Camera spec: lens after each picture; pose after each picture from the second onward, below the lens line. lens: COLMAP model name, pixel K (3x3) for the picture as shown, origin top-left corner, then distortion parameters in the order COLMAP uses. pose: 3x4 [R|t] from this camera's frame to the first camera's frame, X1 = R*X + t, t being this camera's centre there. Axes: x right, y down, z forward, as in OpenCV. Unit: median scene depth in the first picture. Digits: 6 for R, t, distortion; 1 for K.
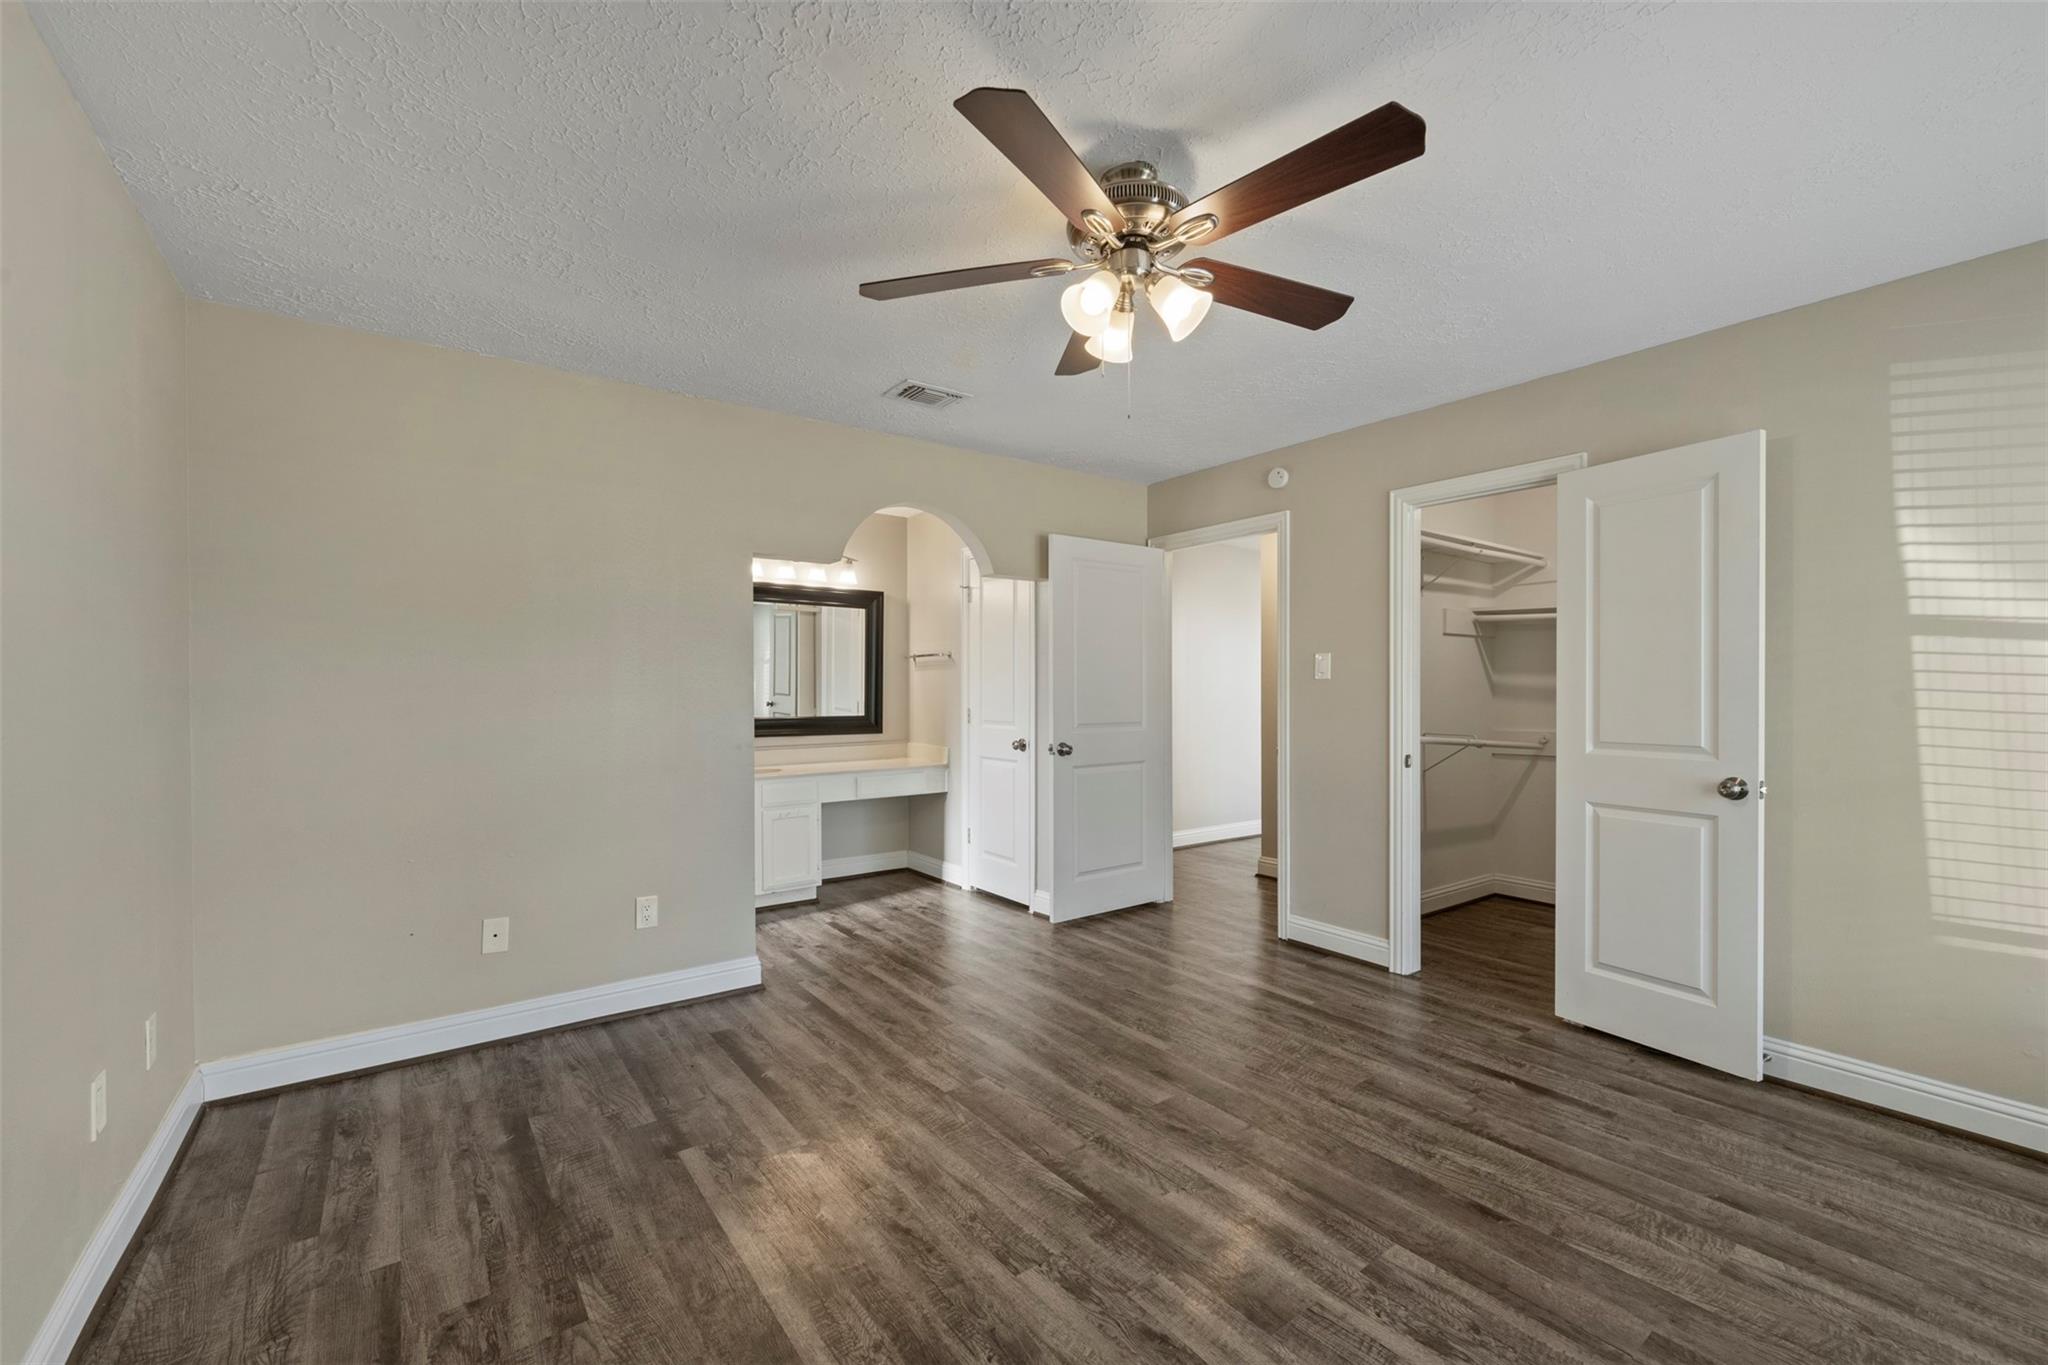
lens RADIAL K [[830.7, 0, 1021.8], [0, 830.7, 700.6], [0, 0, 1]] dist [-0.000402, 0.000082]
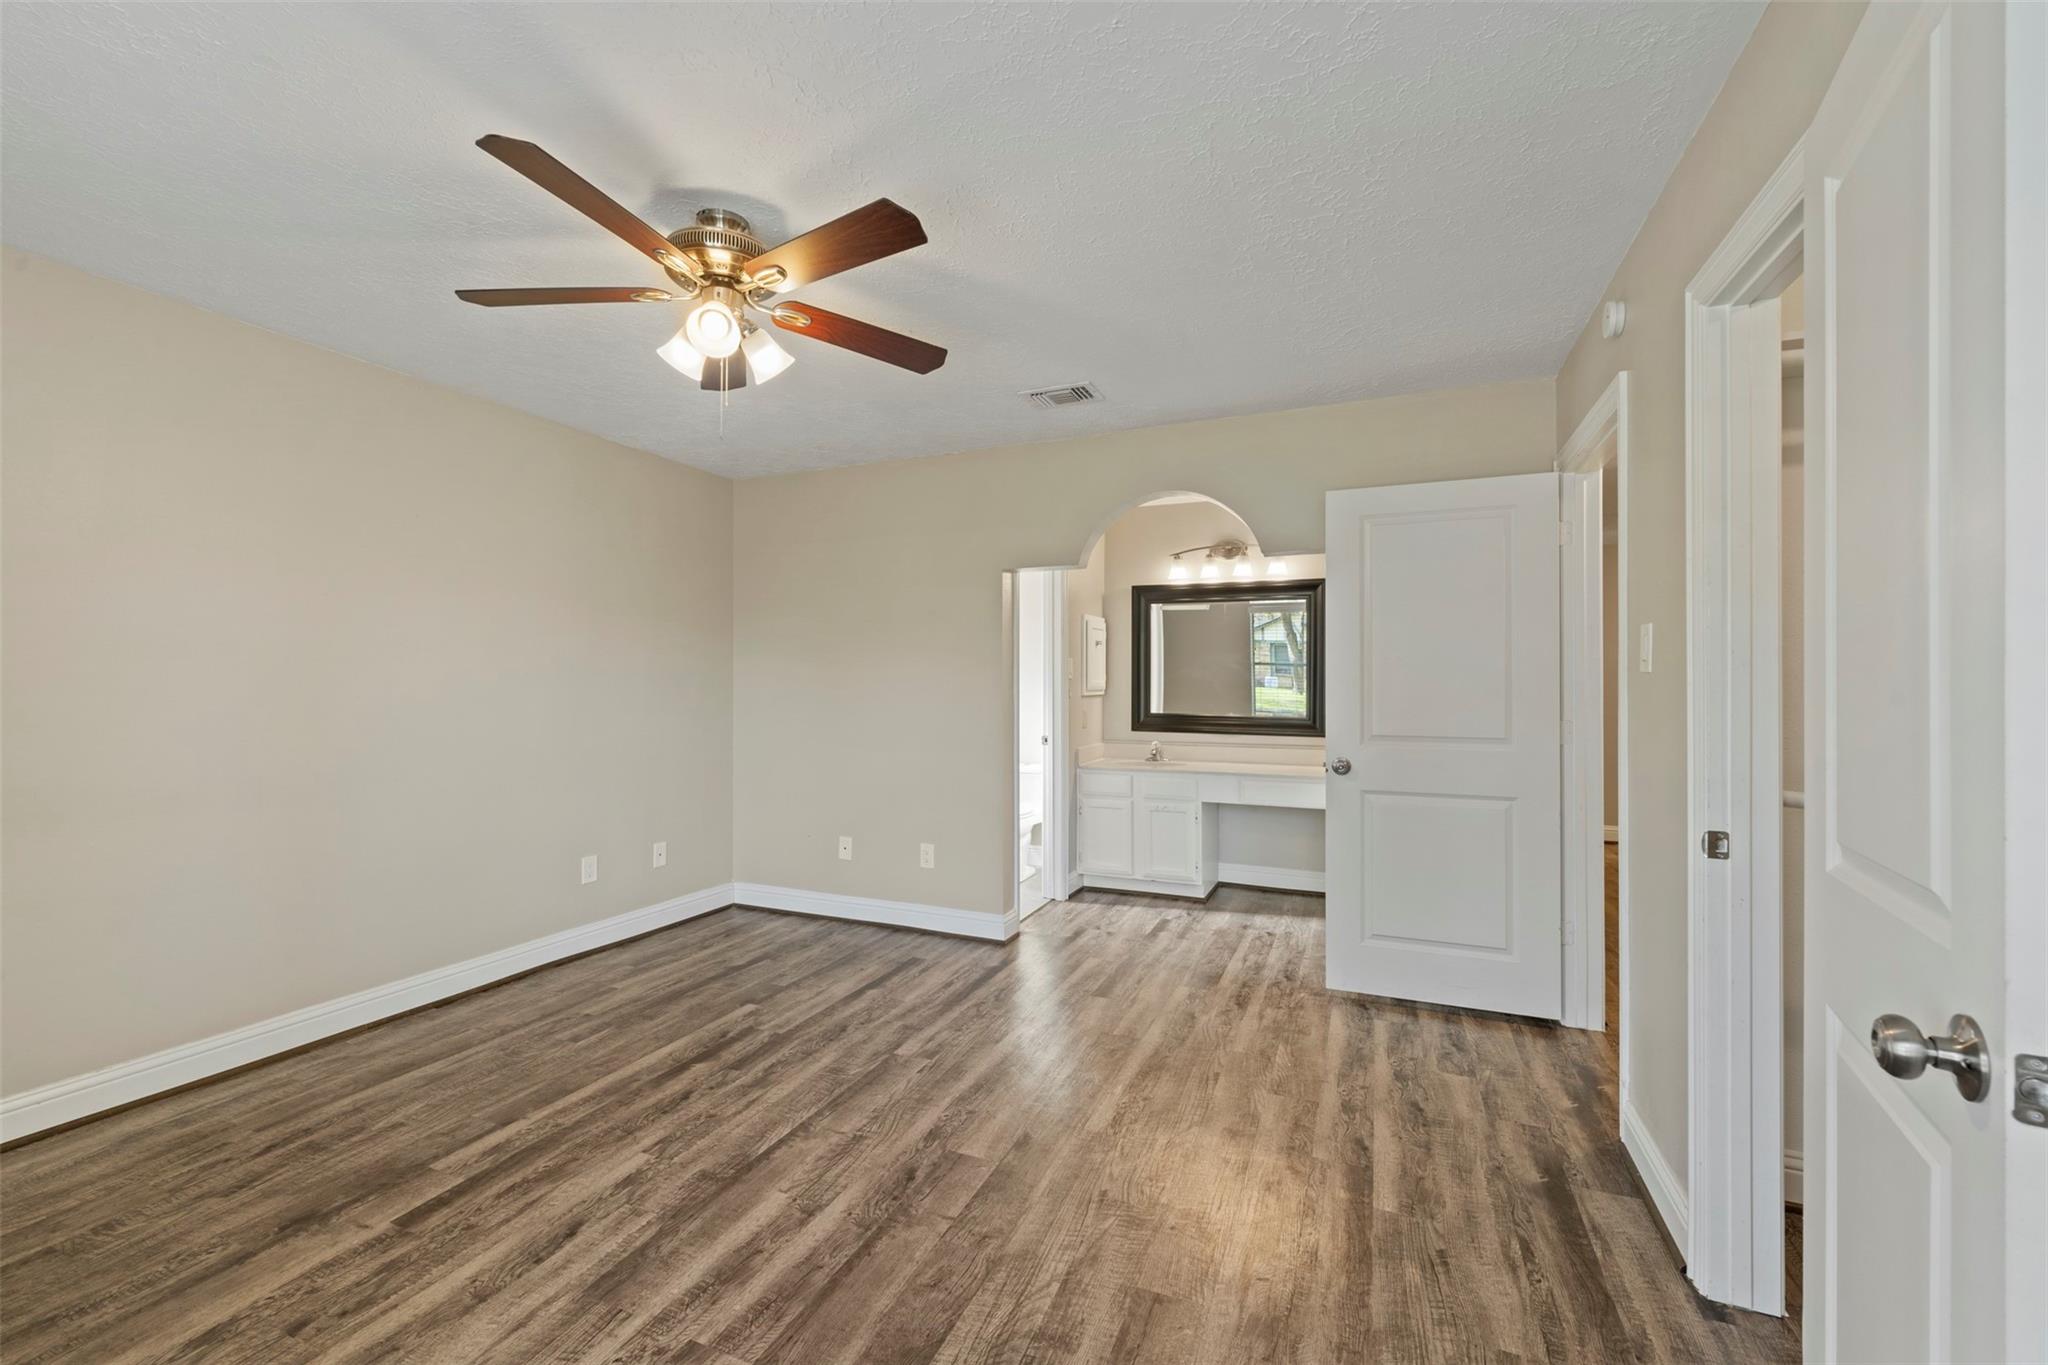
lens RADIAL K [[828.5, 0, 1020.7], [0, 828.5, 683.0], [0, 0, 1]] dist [0.000256, -0.000212]
pose [[0.503600, 0.001437, -0.863936, 0.923996], [-0.018356, 0.999791, -0.009037, -0.010036], [0.863742, 0.020409, 0.503521, 0.577275]]
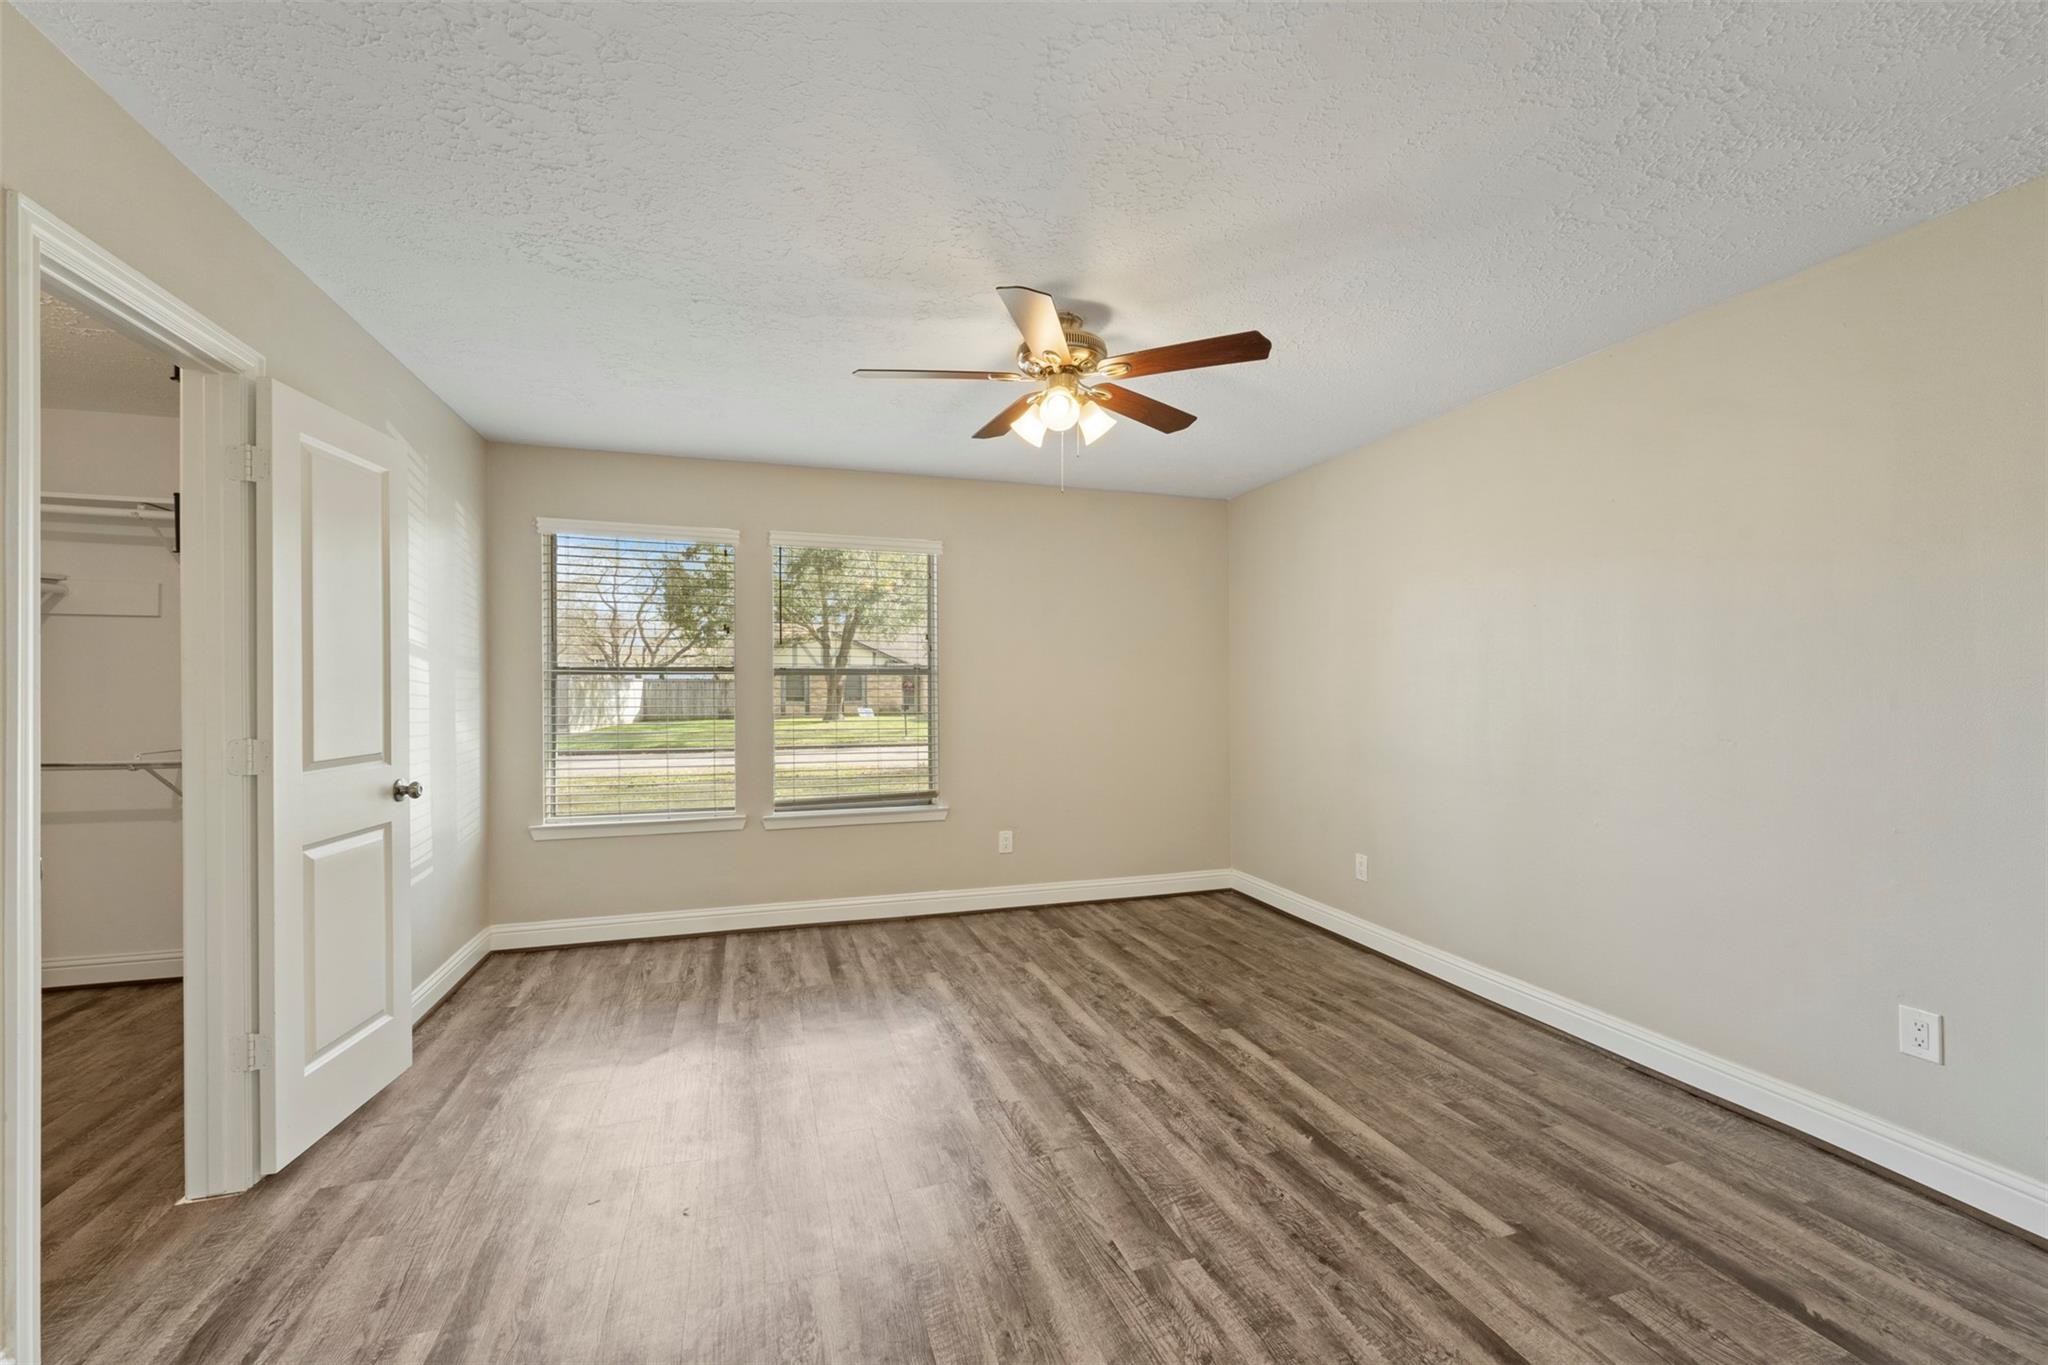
lens RADIAL K [[830.7, 0, 1021.8], [0, 830.7, 700.6], [0, 0, 1]] dist [-0.000402, 0.000082]
pose [[-0.946827, -0.001614, 0.321738, -0.178309], [0.008263, 0.999536, 0.029329, -0.026116], [-0.321636, 0.030428, -0.946374, 1.681583]]
